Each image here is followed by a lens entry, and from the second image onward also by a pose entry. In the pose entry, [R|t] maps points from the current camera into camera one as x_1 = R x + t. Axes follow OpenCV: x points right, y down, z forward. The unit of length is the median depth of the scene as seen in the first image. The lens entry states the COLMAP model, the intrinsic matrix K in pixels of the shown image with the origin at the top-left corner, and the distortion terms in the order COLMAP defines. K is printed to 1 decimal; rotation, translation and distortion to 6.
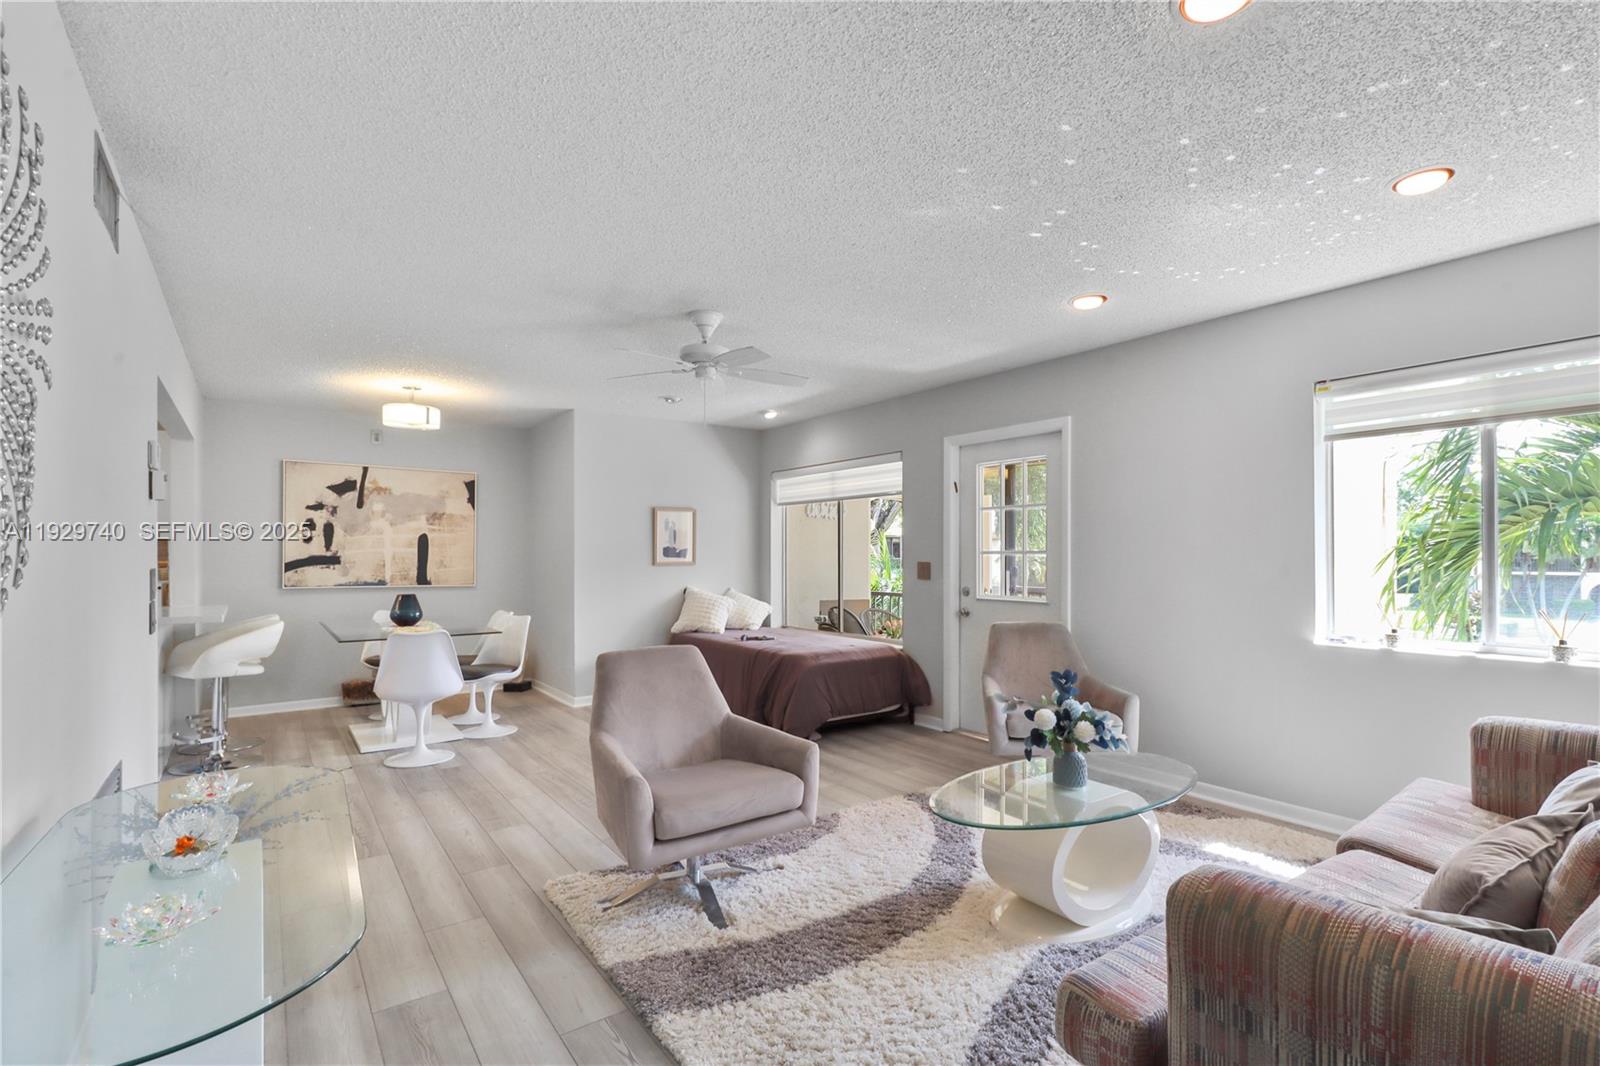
lens RADIAL K [[748.4, 0, 817.4], [0, 748.4, 551.3], [0, 0, 1]] dist [0.008954, -0.000414]
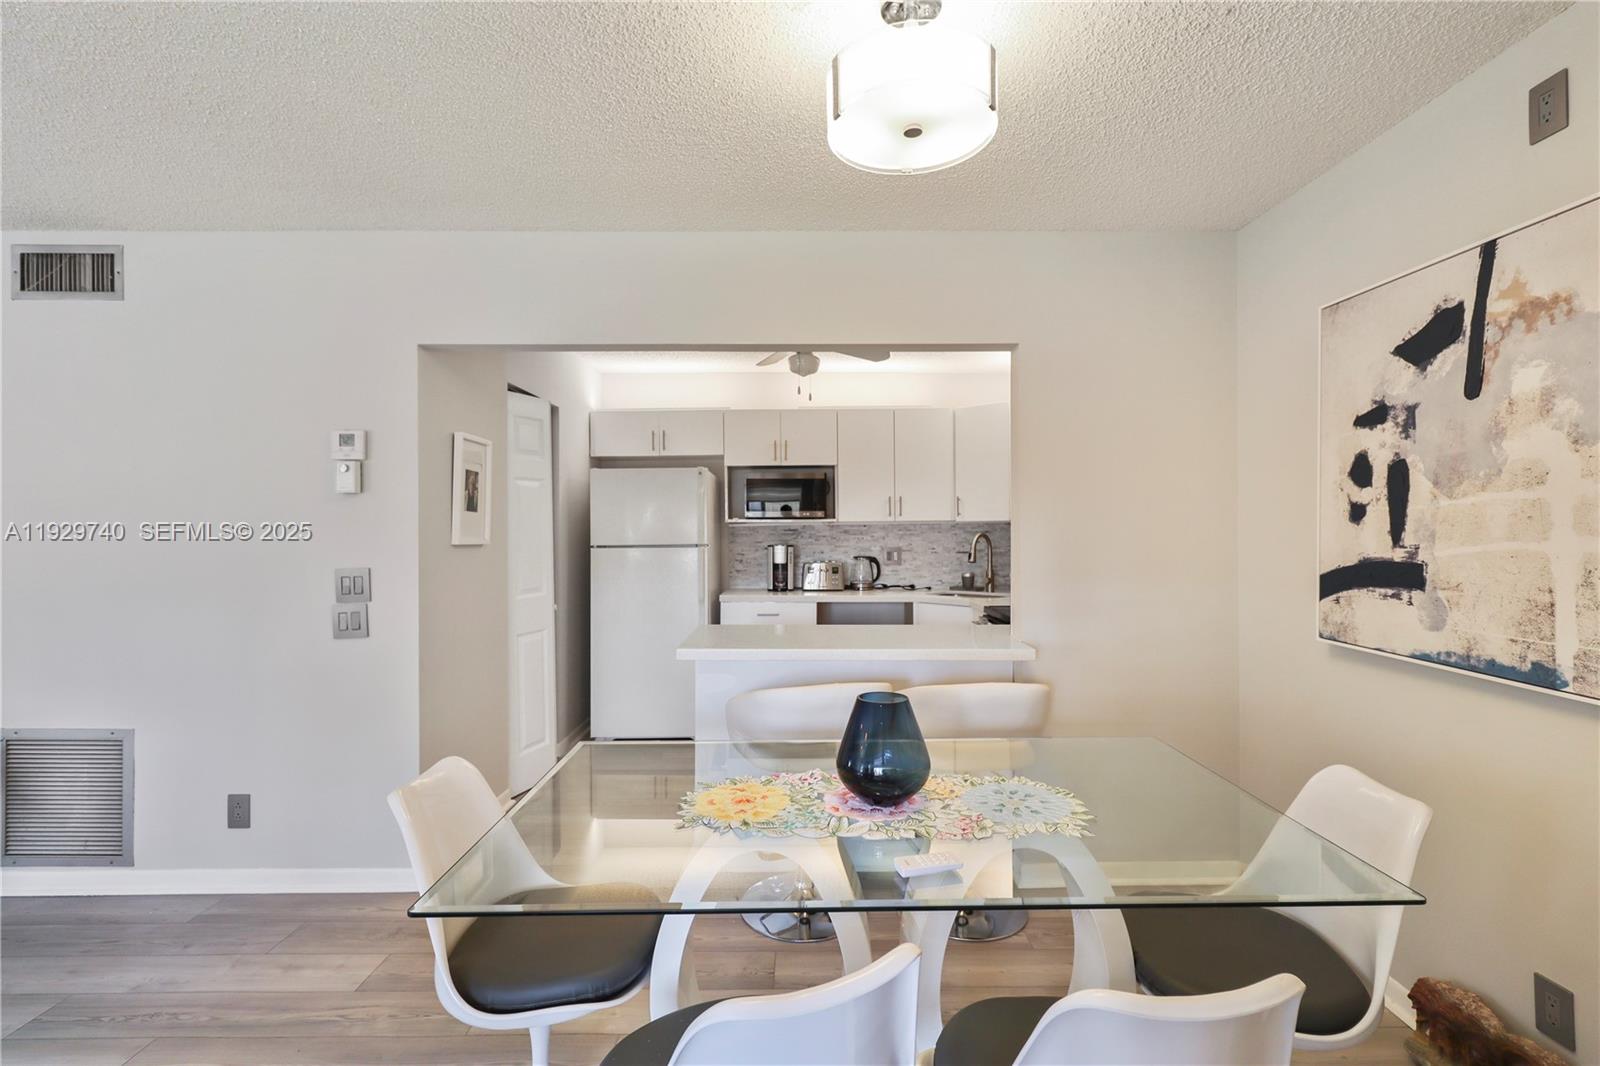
lens RADIAL K [[748.4, 0, 831.0], [0, 748.4, 534.4], [0, 0, 1]] dist [0.008954, -0.000414]
pose [[-0.585629, 0.011257, -0.810501, -0.237842], [0.006508, 0.999937, 0.009186, -0.009909], [0.810553, 0.000104, -0.585665, 0.973253]]
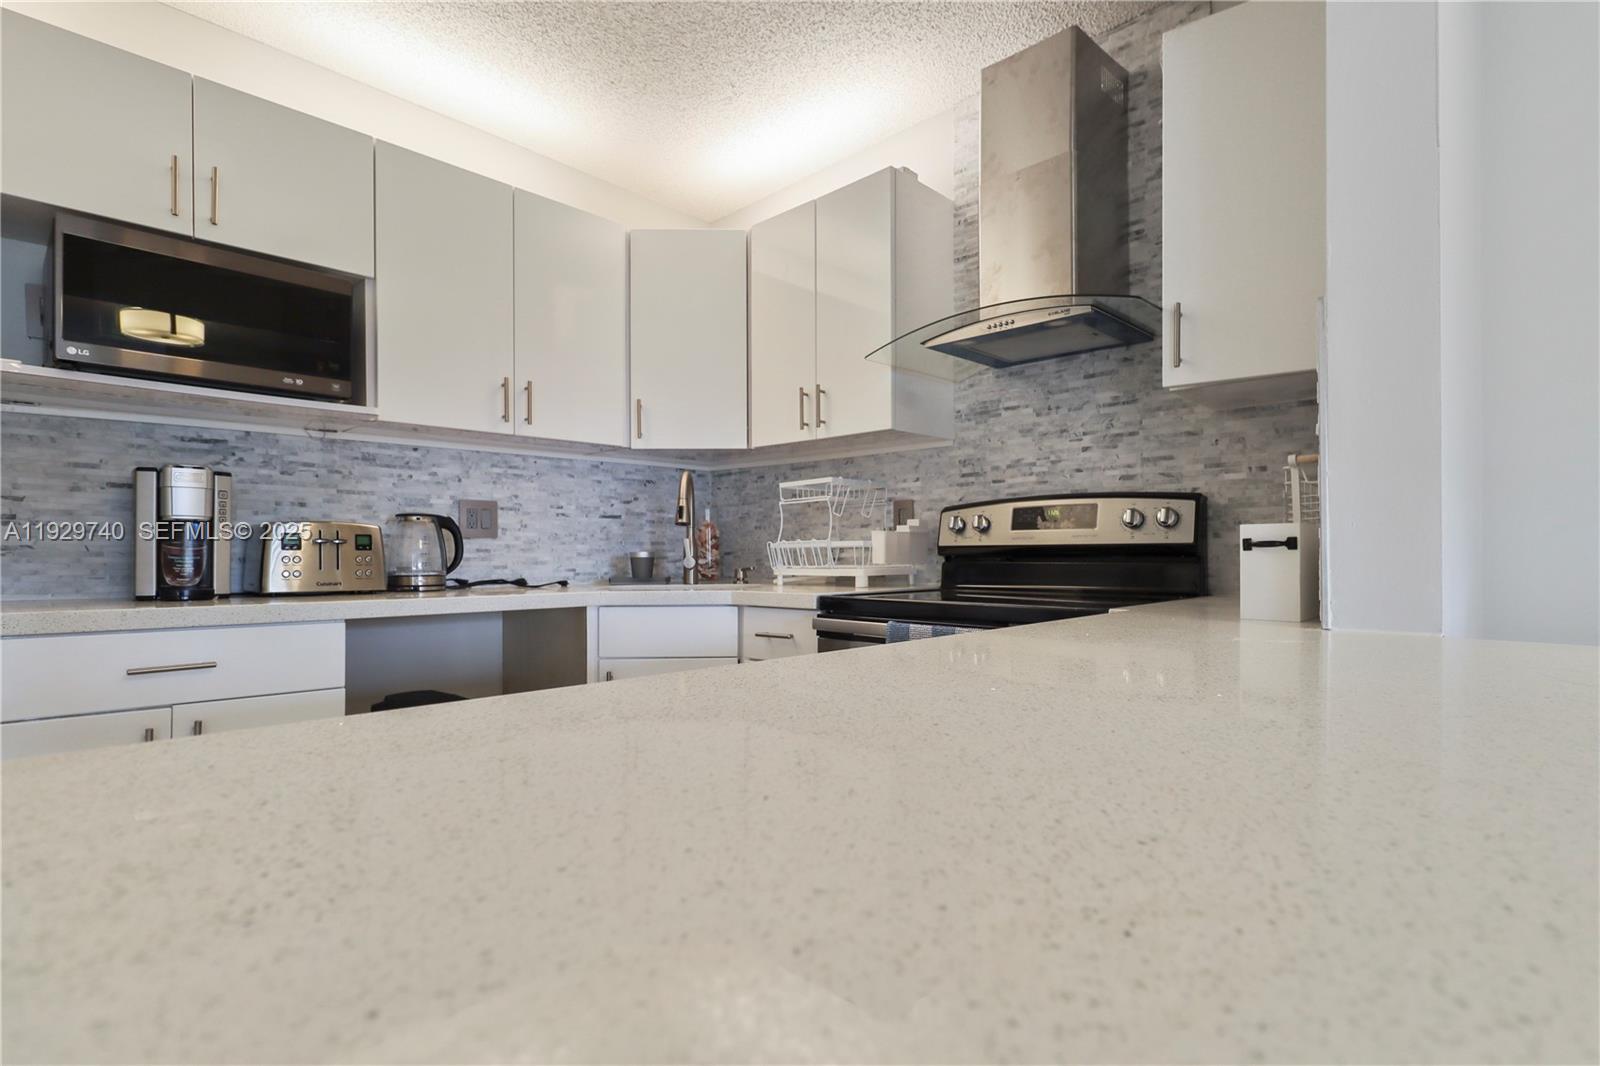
lens RADIAL K [[748.4, 0, 798.1], [0, 748.4, 555.4], [0, 0, 1]] dist [0.008954, -0.000414]
pose [[0.146145, 0.000729, -0.989263, -0.535874], [0.007818, 0.999968, 0.001892, 0.041255], [0.989232, -0.008010, 0.146135, 0.653349]]
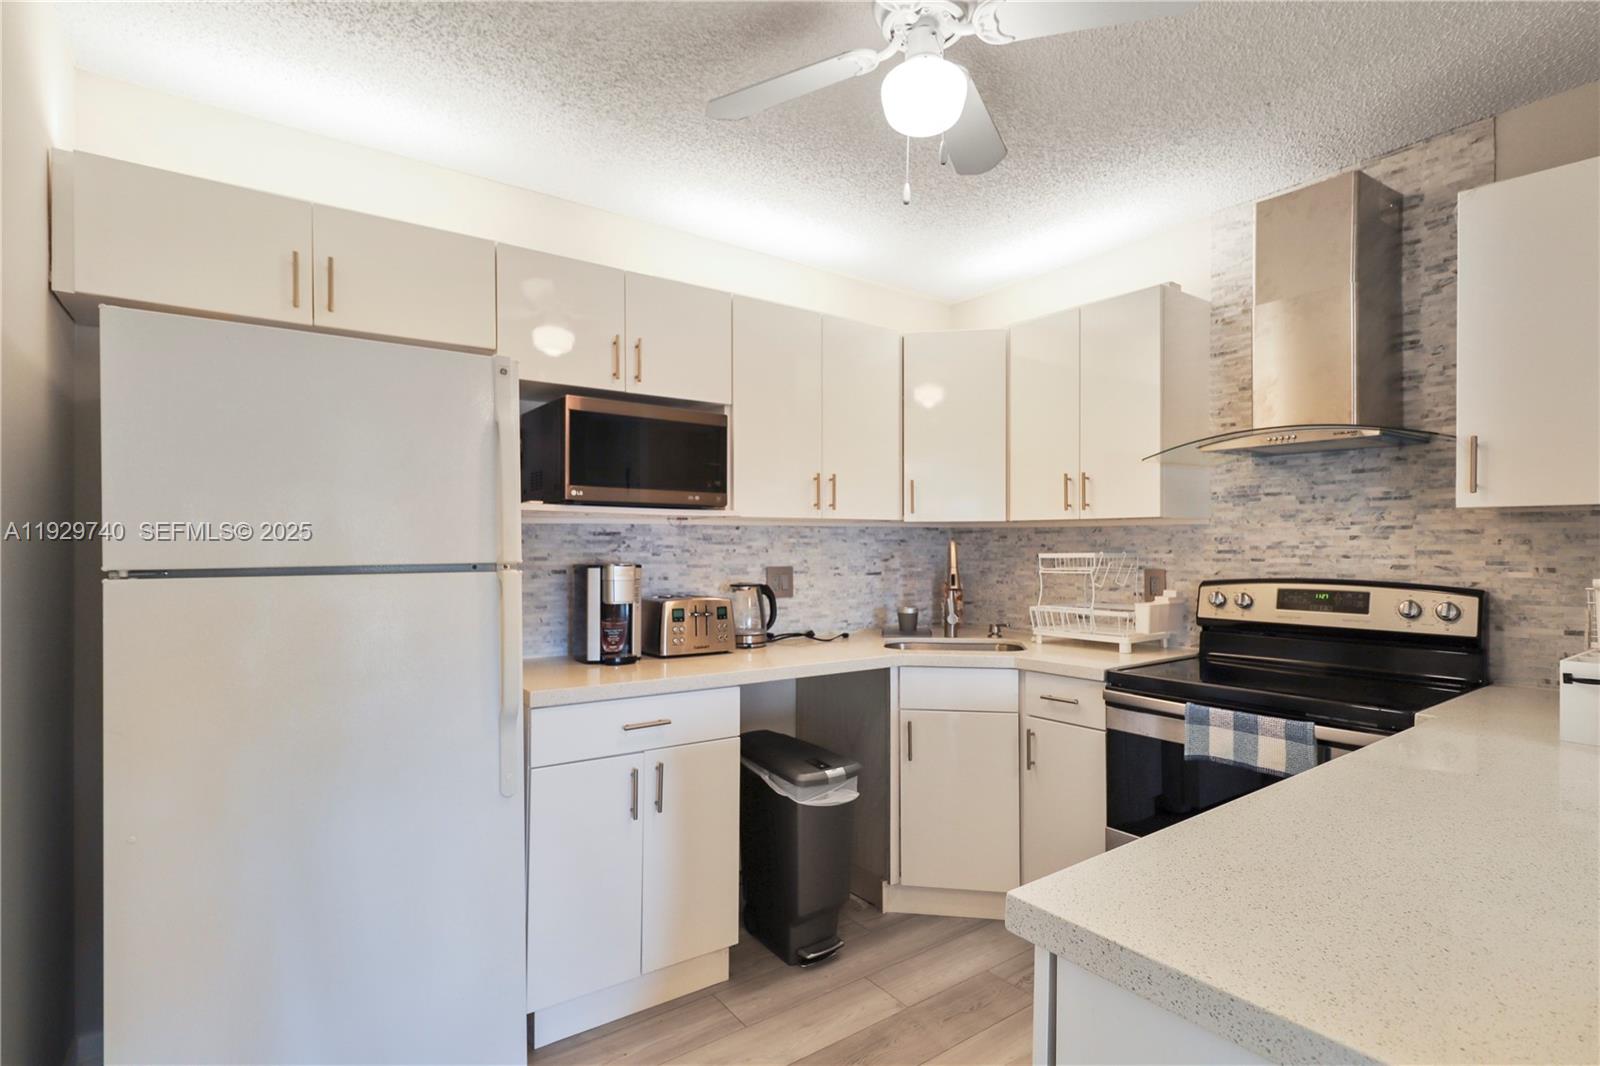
lens RADIAL K [[748.4, 0, 801.3], [0, 748.4, 546.1], [0, 0, 1]] dist [0.008954, -0.000414]
pose [[-0.019824, 0.000924, -0.999803, -0.478111], [0.001786, 0.999998, 0.000889, -0.000790], [0.999802, -0.001768, -0.019826, 0.569481]]
